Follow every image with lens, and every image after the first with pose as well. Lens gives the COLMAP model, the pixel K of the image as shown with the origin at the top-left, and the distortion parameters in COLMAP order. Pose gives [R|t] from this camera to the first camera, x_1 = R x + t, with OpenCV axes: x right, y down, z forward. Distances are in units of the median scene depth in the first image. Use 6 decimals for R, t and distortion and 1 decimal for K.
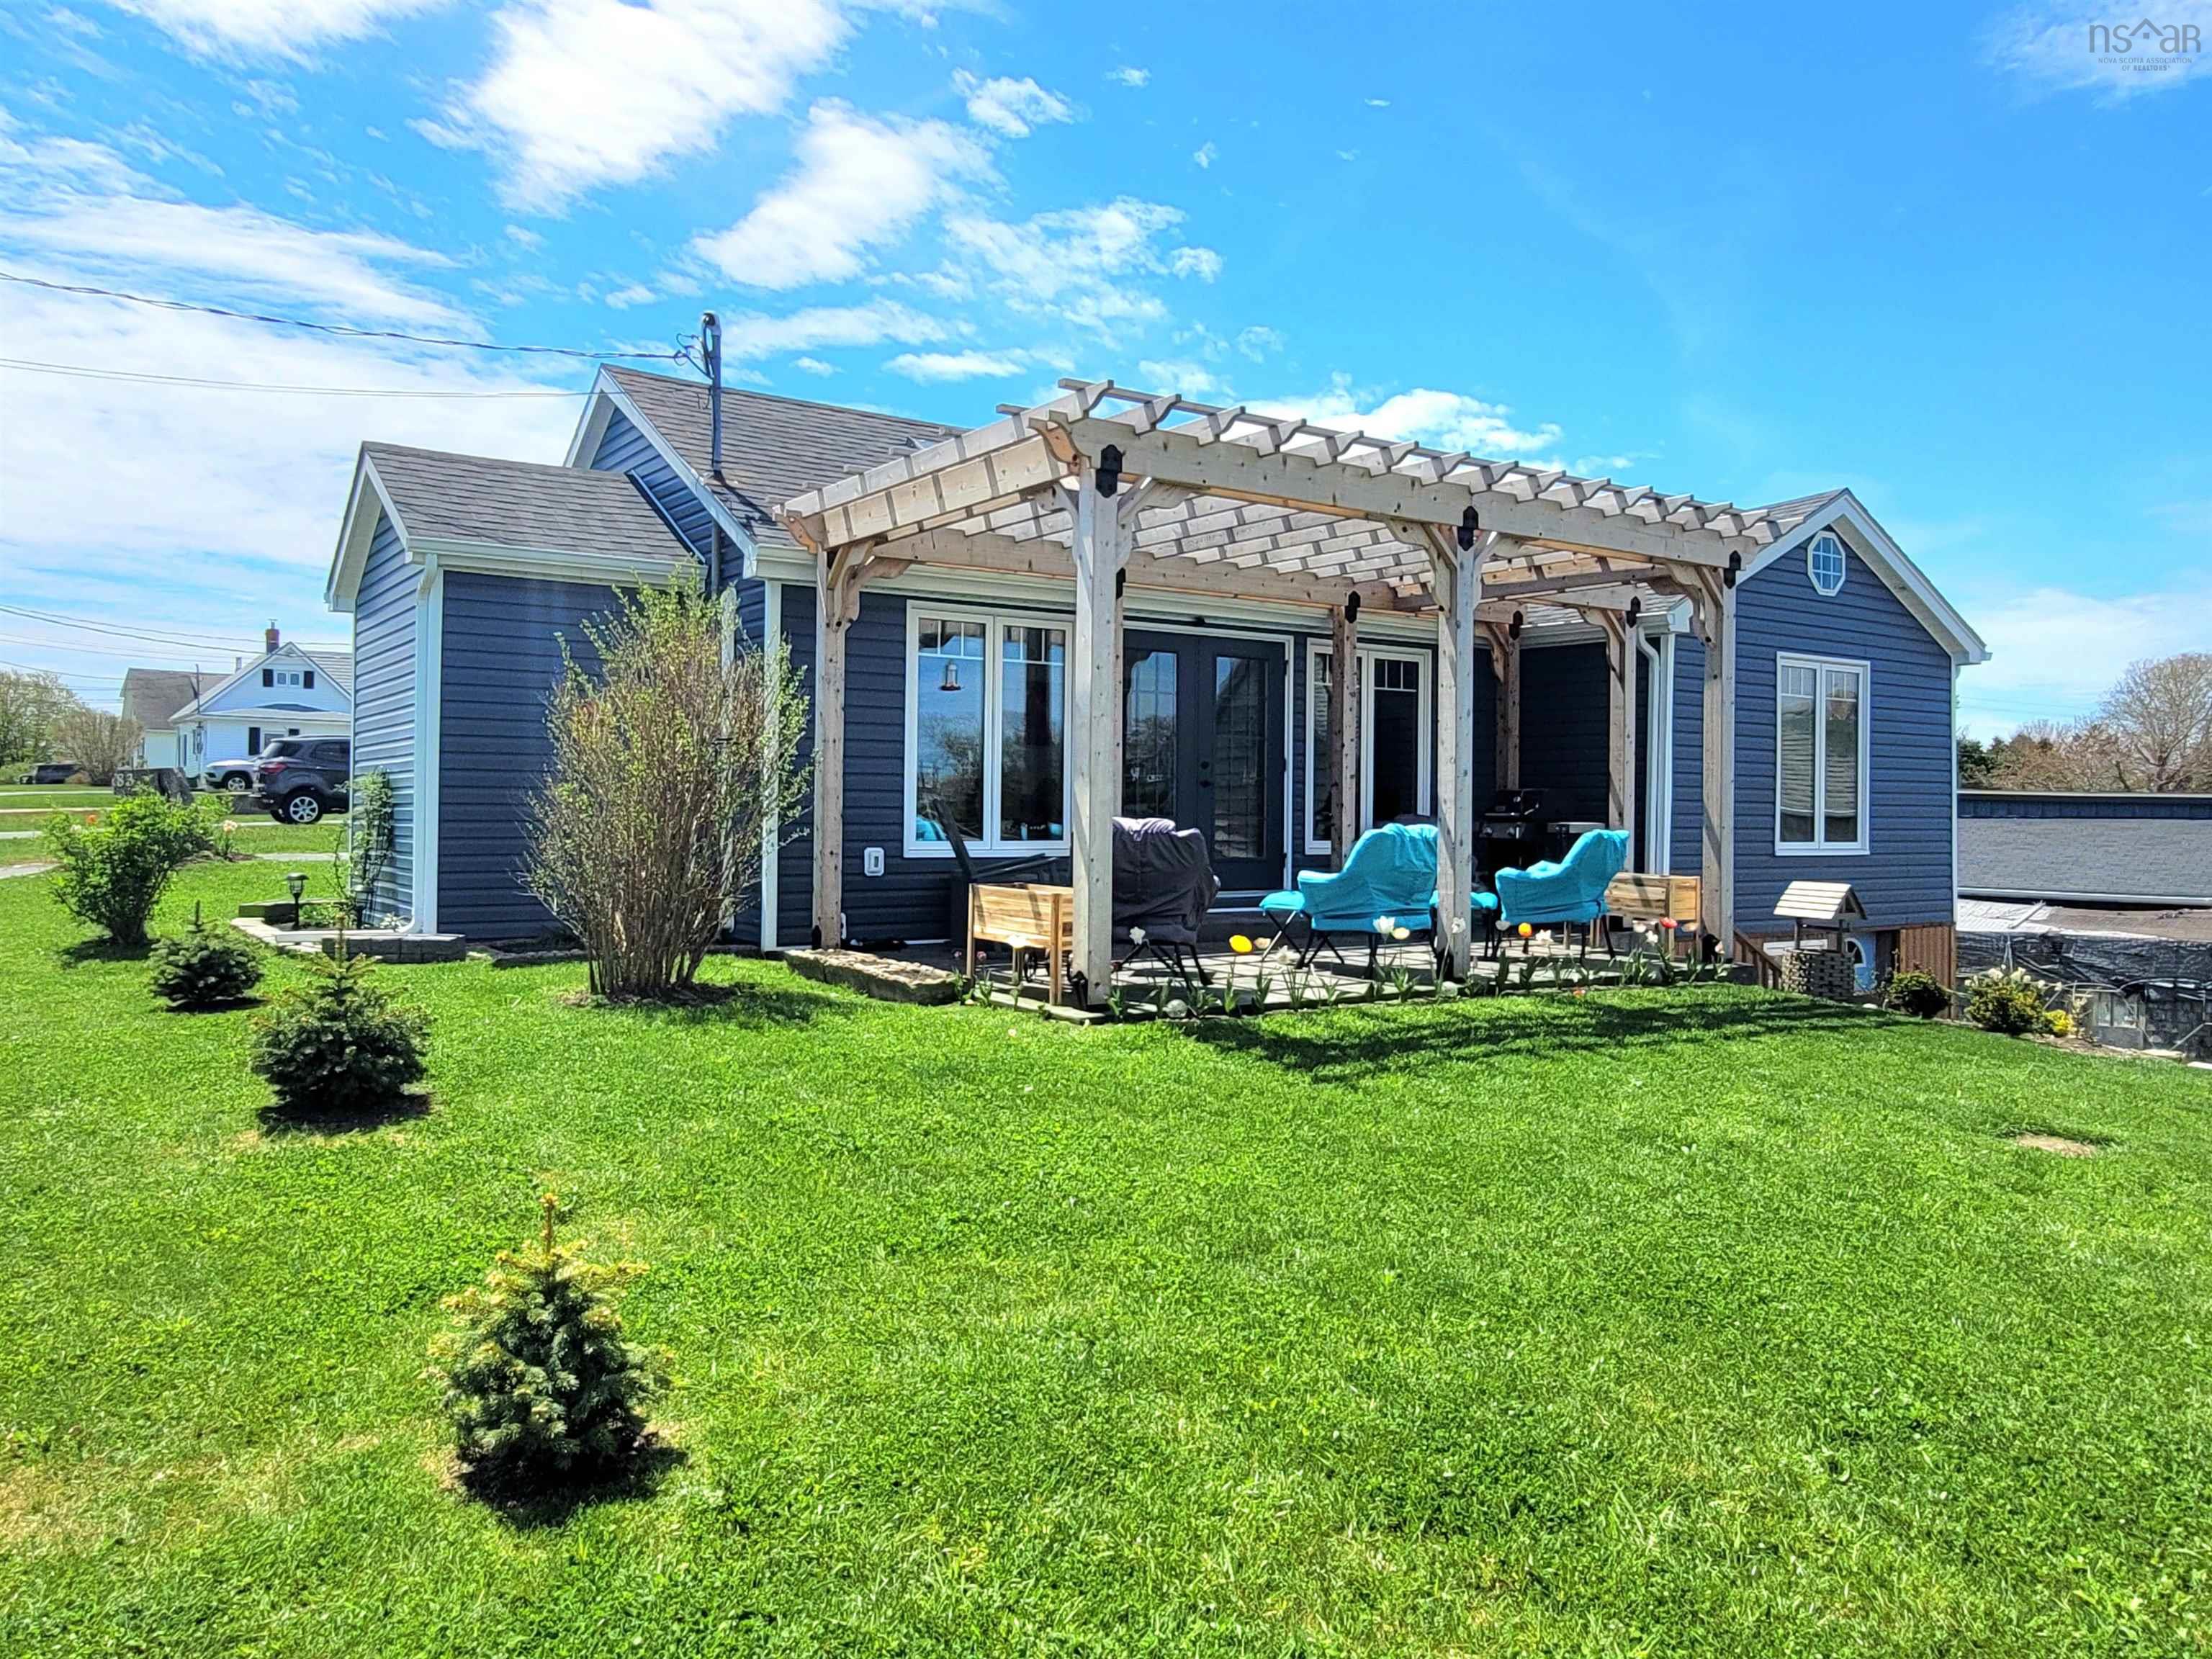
lens RADIAL K [[1615.9, 0, 1109.8], [0, 1615.9, 811.9], [0, 0, 1]] dist [-0.013748, 0.002141]
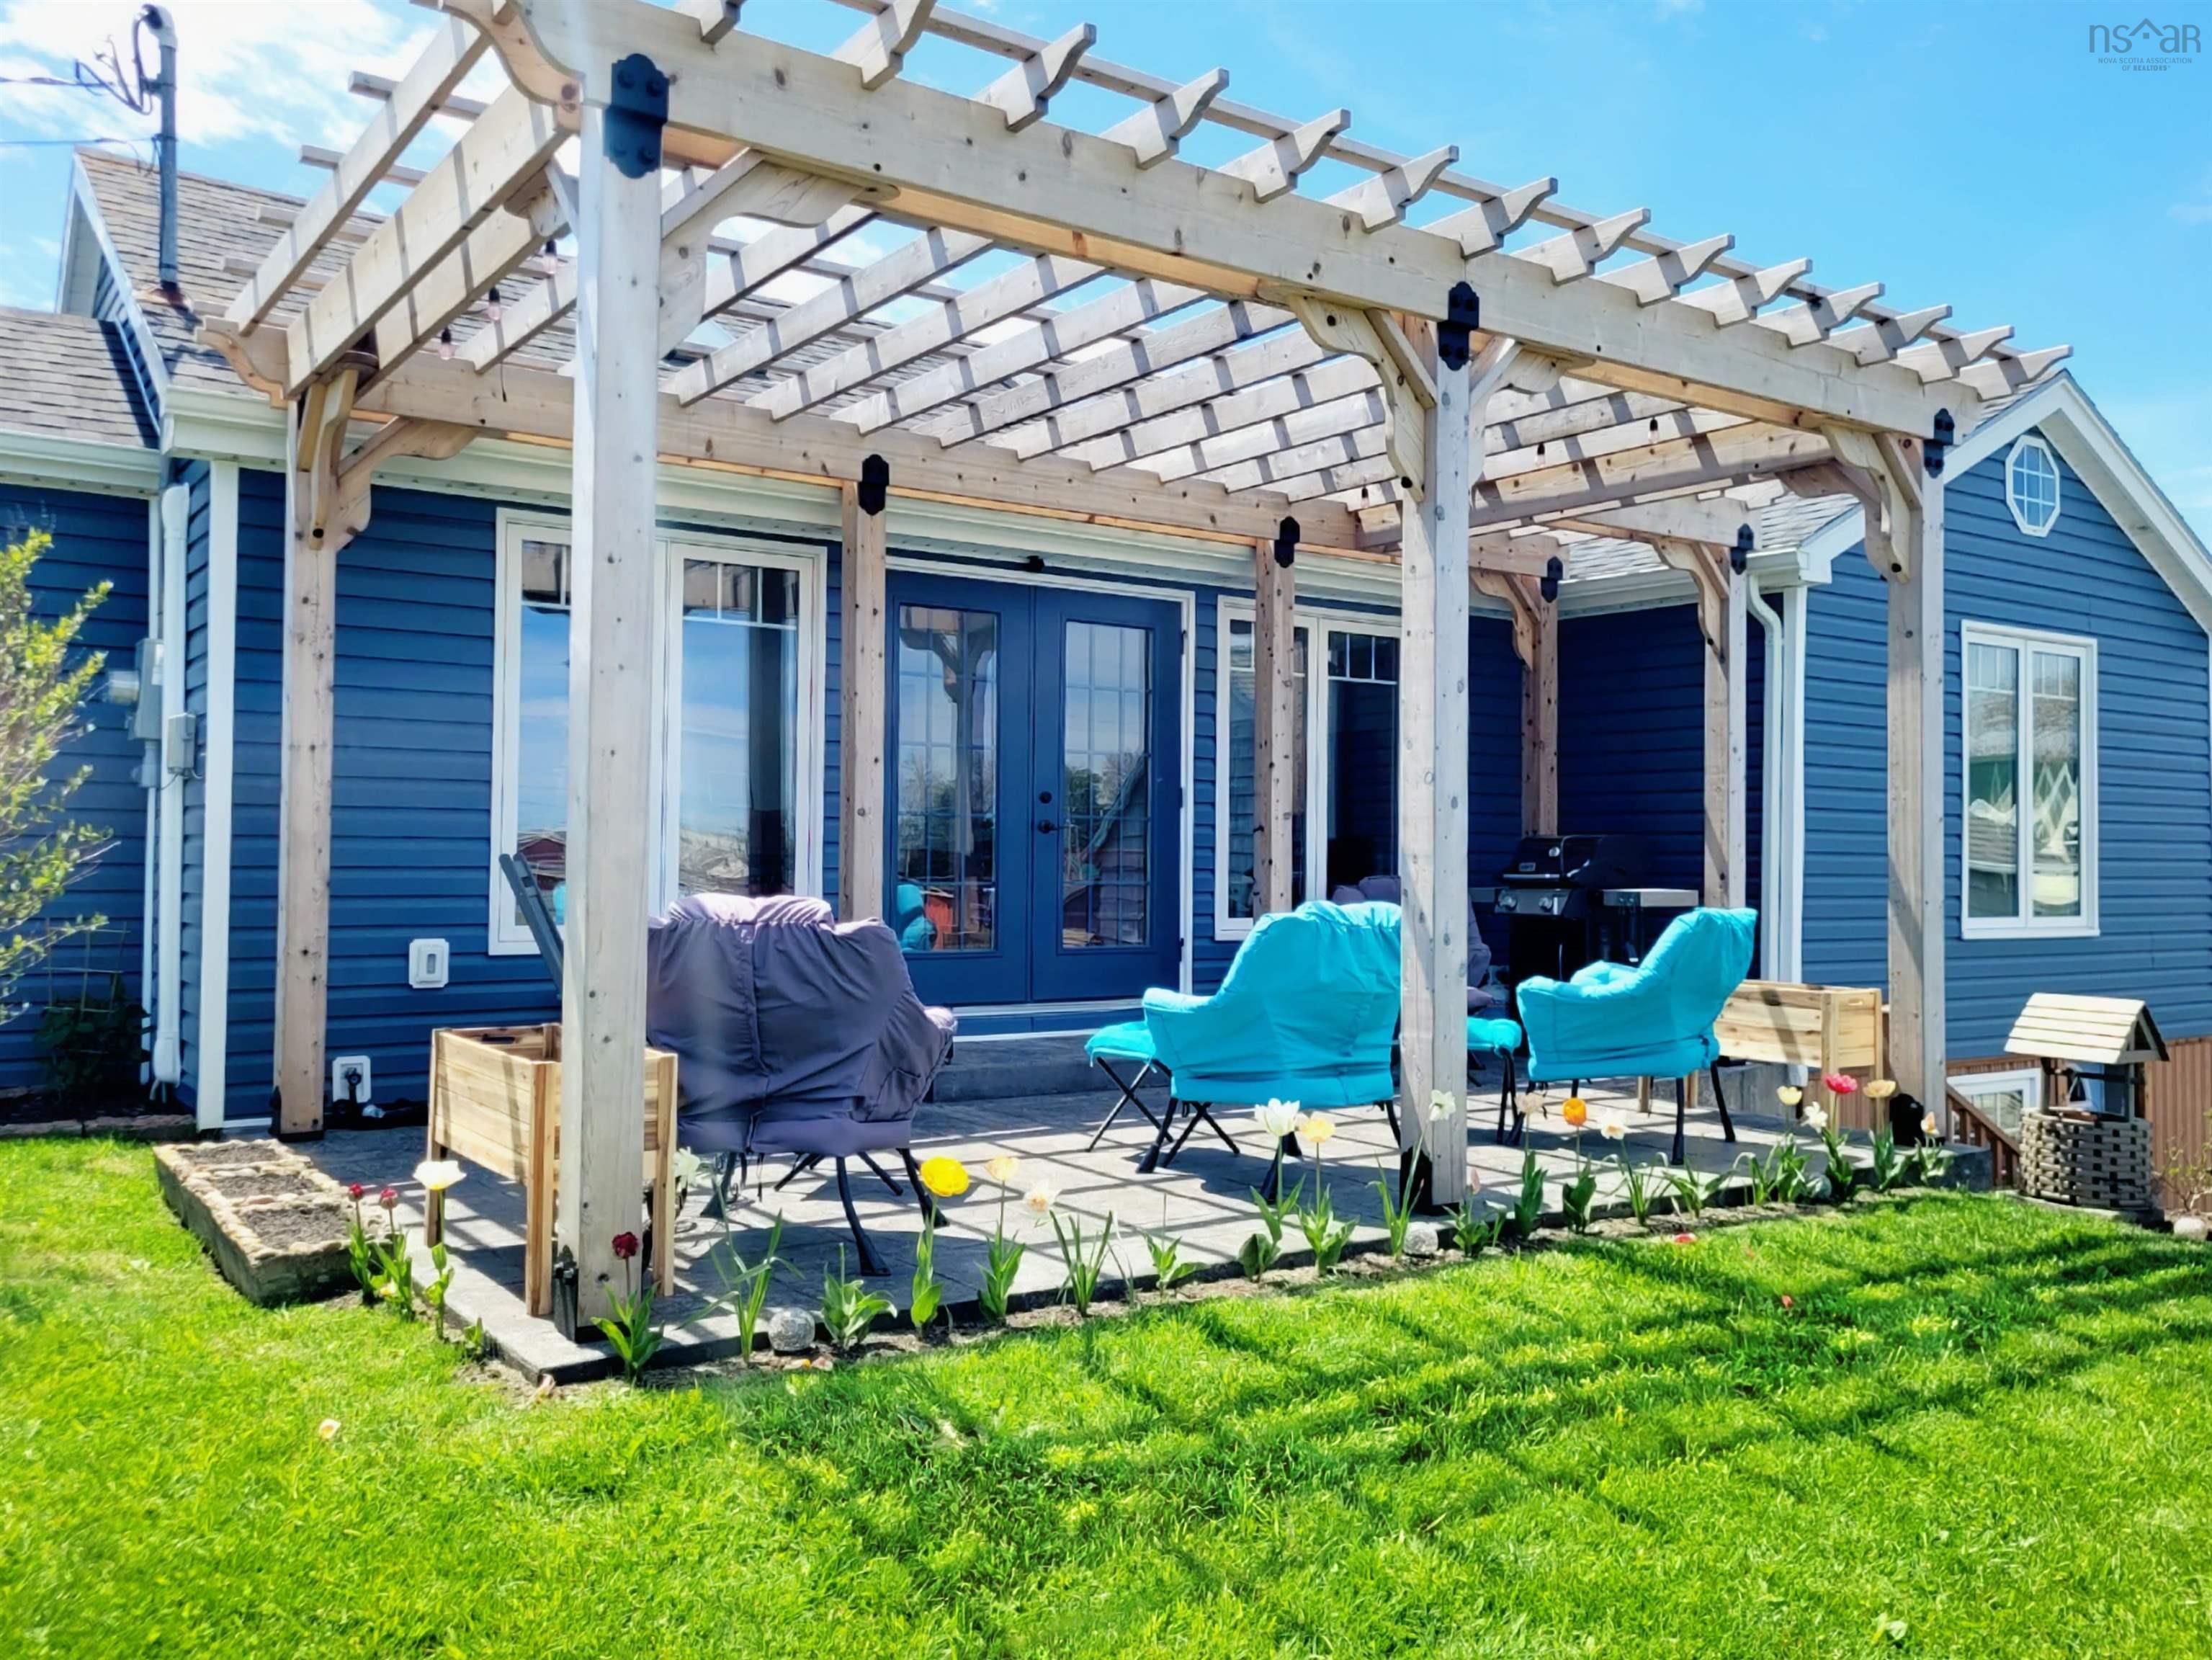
lens RADIAL K [[1791.9, 0, 1106.0], [0, 1791.9, 830.0], [0, 0, 1]] dist [0.077200, -0.181734]
pose [[0.999993, -0.001304, 0.003446, 0.090653], [0.001372, 0.999803, -0.019819, -0.003225], [-0.003419, 0.019823, 0.999798, 0.361513]]
